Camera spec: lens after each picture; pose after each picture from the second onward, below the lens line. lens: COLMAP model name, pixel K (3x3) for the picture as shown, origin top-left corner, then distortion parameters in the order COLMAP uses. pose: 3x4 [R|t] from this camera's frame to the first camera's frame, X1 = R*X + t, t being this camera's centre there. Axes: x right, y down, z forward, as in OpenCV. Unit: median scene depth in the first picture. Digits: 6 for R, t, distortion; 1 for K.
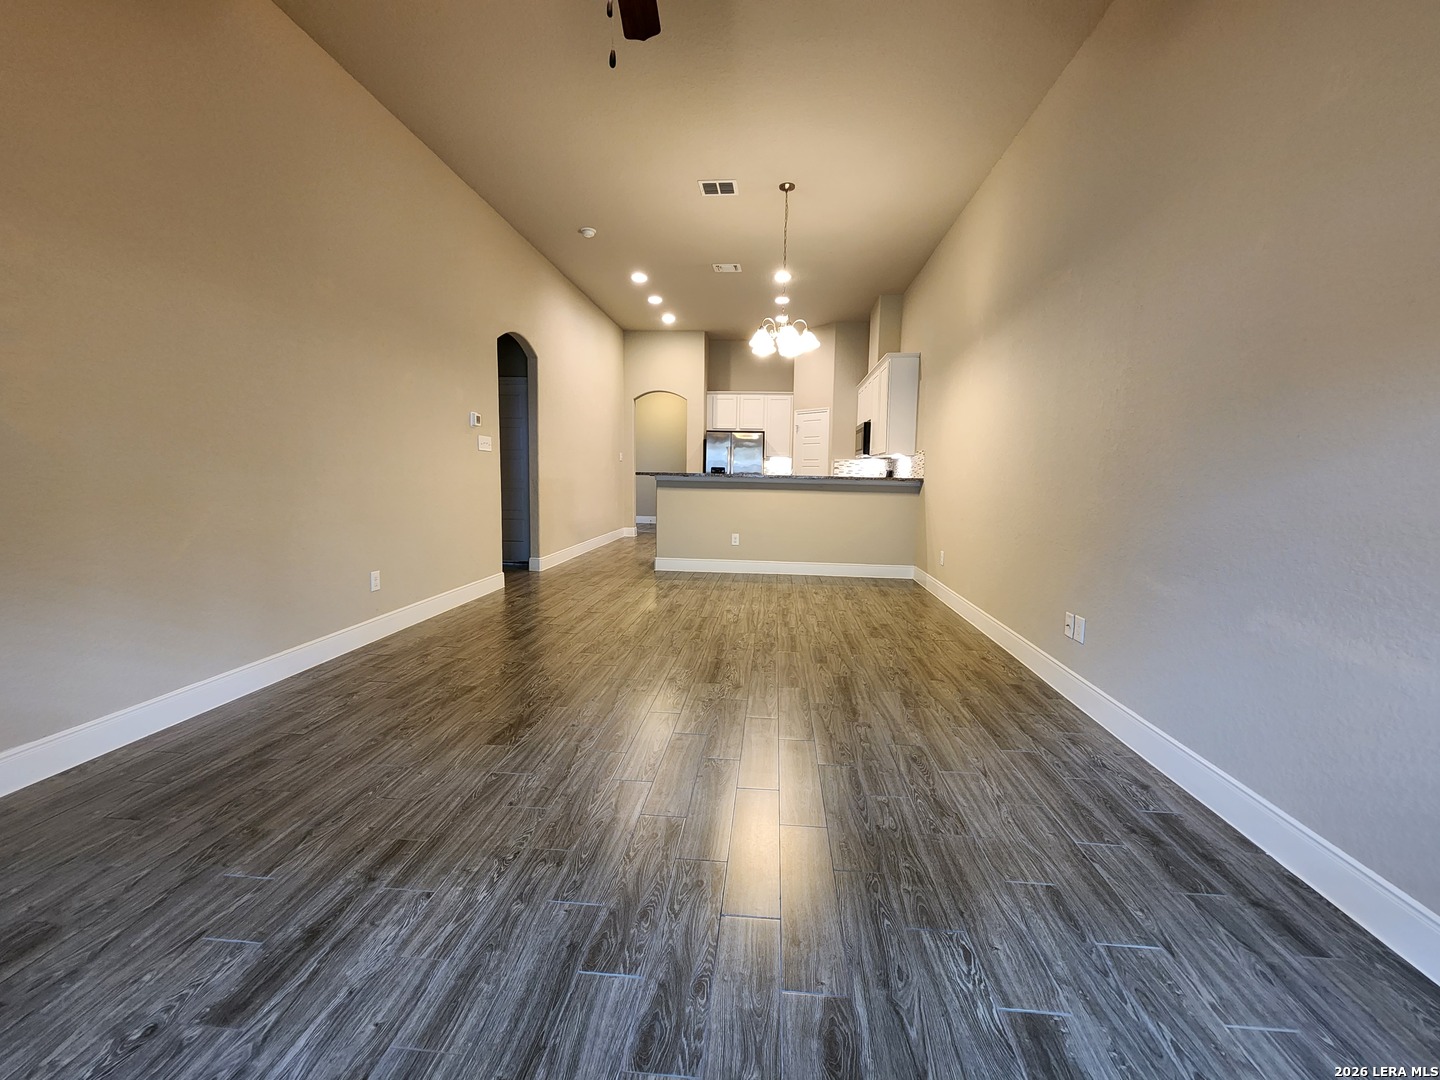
lens RADIAL K [[588.3, 0, 731.0], [0, 588.3, 534.6], [0, 0, 1]] dist [0.003903, -0.003412]
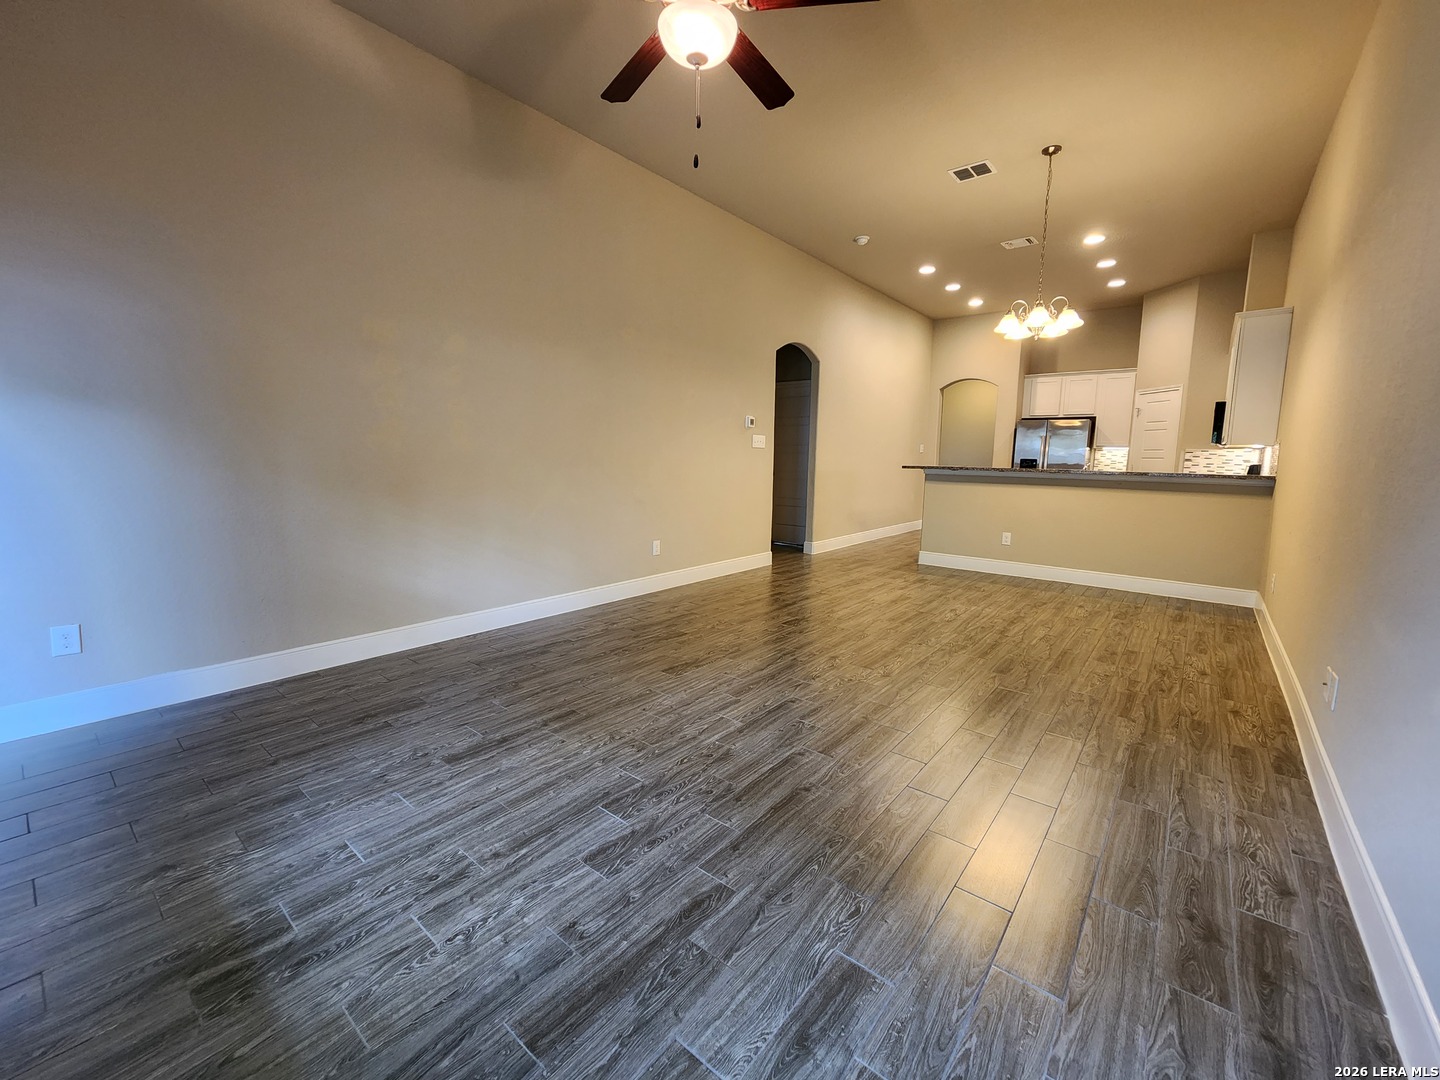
lens RADIAL K [[588.3, 0, 726.9], [0, 588.3, 536.5], [0, 0, 1]] dist [0.003903, -0.003412]
pose [[0.823993, 0.073705, -0.561785, 0.353208], [-0.061375, 0.997280, 0.040820, -0.014101], [0.563266, 0.000845, 0.826275, -0.028770]]
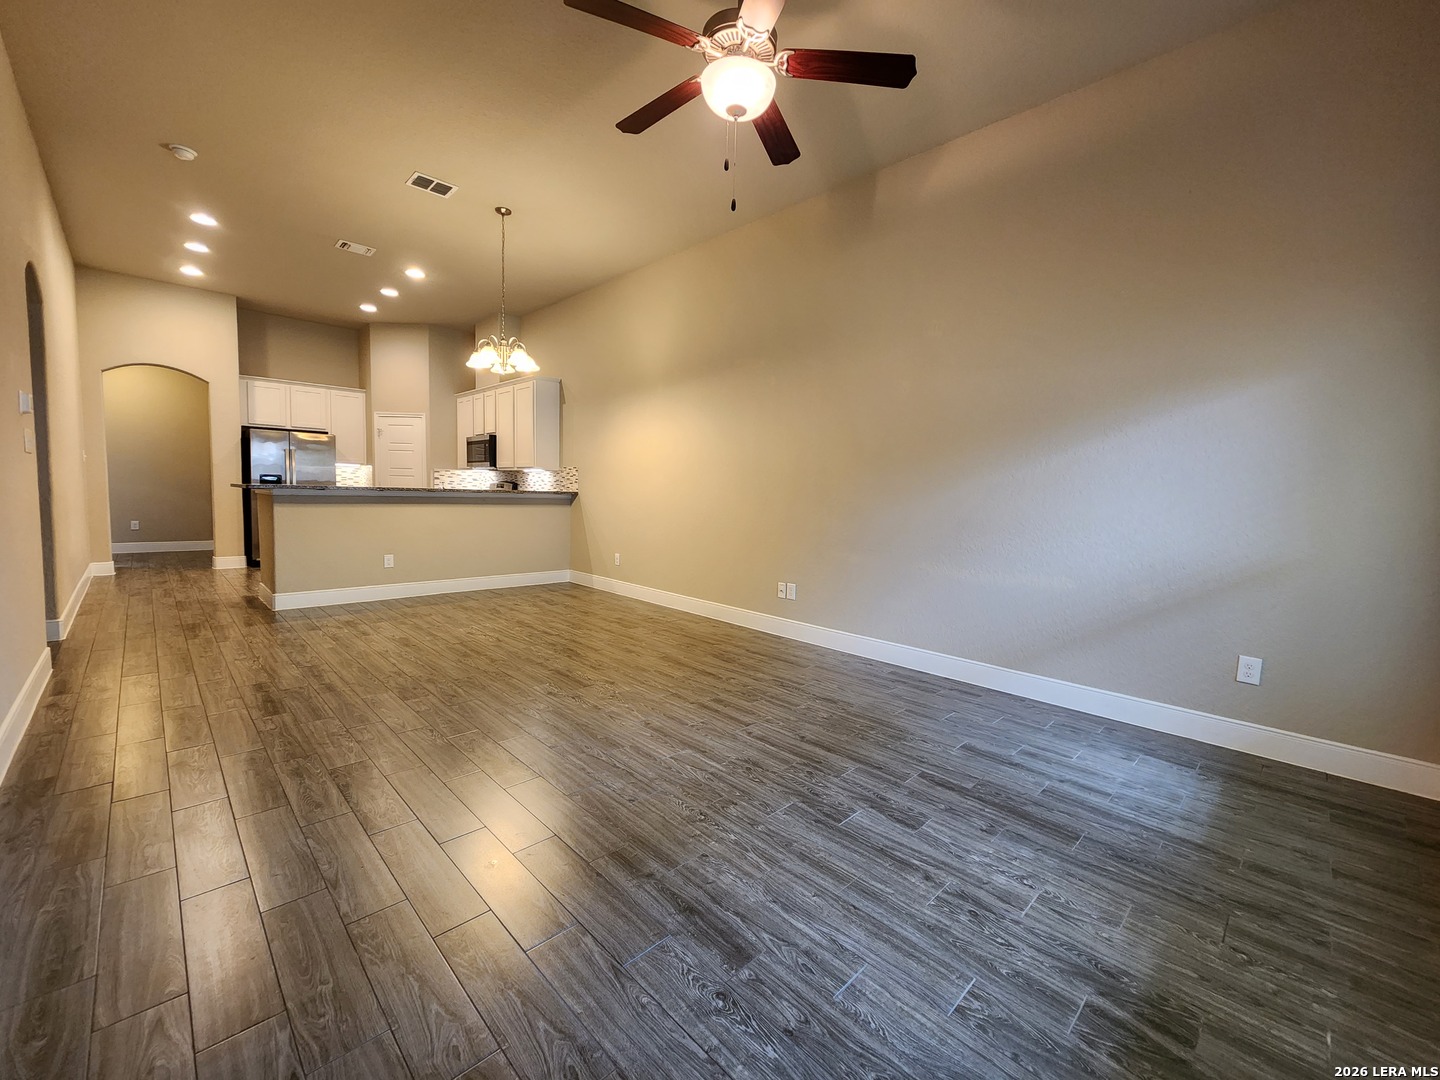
lens RADIAL K [[588.3, 0, 730.0], [0, 588.3, 540.6], [0, 0, 1]] dist [0.003903, -0.003412]
pose [[0.651896, -0.067375, 0.755310, -0.692950], [0.064808, 0.997351, 0.033032, -0.040242], [-0.755534, 0.027417, 0.654535, 0.070920]]
